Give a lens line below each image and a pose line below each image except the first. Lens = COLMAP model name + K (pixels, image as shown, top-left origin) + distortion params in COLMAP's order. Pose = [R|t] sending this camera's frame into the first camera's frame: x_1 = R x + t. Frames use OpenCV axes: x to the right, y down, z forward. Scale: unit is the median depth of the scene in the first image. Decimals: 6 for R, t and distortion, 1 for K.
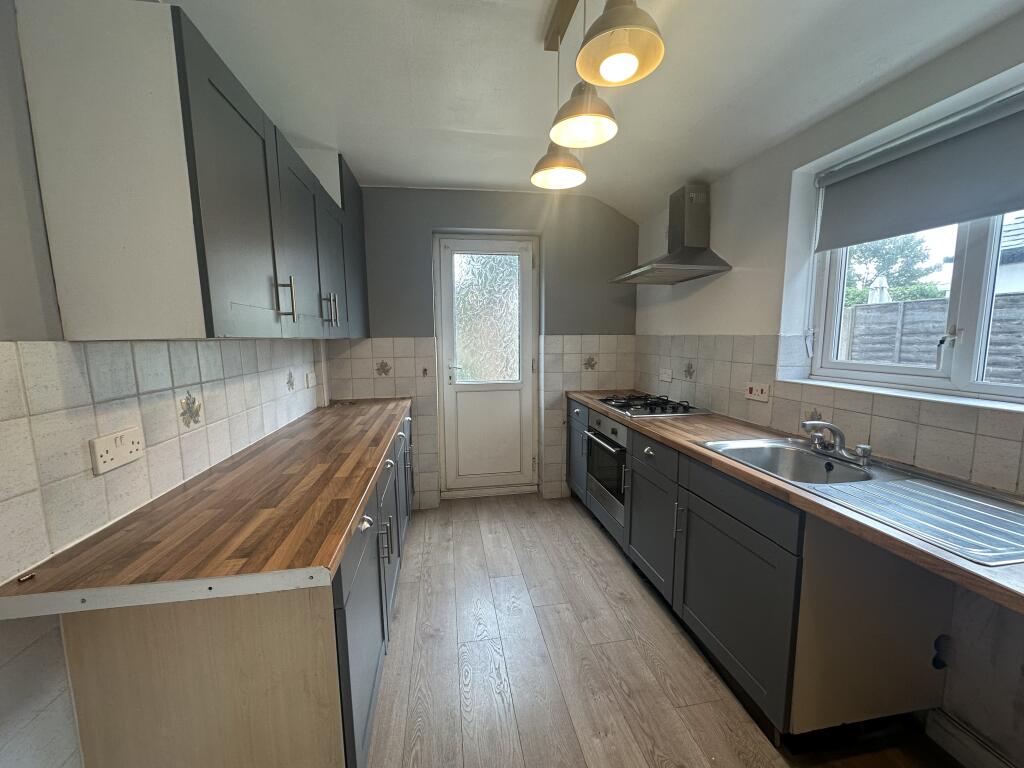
lens RADIAL K [[409.0, 0, 512.1], [0, 409.0, 384.3], [0, 0, 1]] dist [-0.002545, -0.000222]
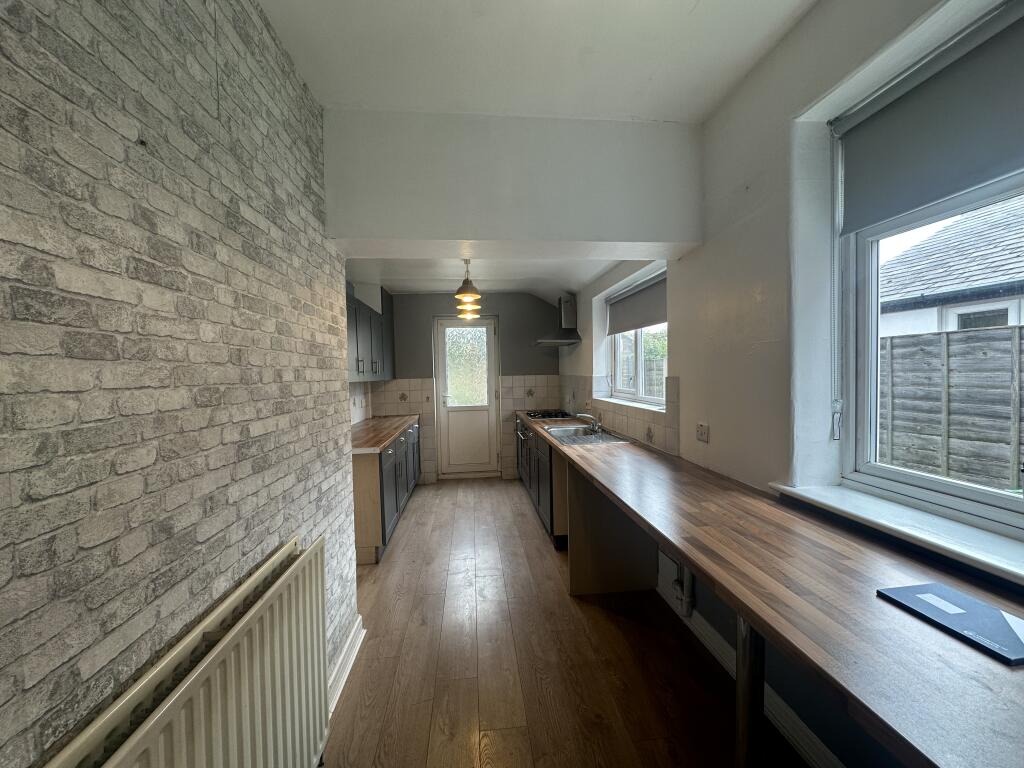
lens RADIAL K [[409.0, 0, 510.6], [0, 409.0, 384.9], [0, 0, 1]] dist [-0.002545, -0.000222]
pose [[0.997401, -0.012906, -0.070890, 0.244066], [0.006770, 0.996261, -0.086133, 0.058697], [0.071736, 0.085429, 0.993758, -0.640677]]
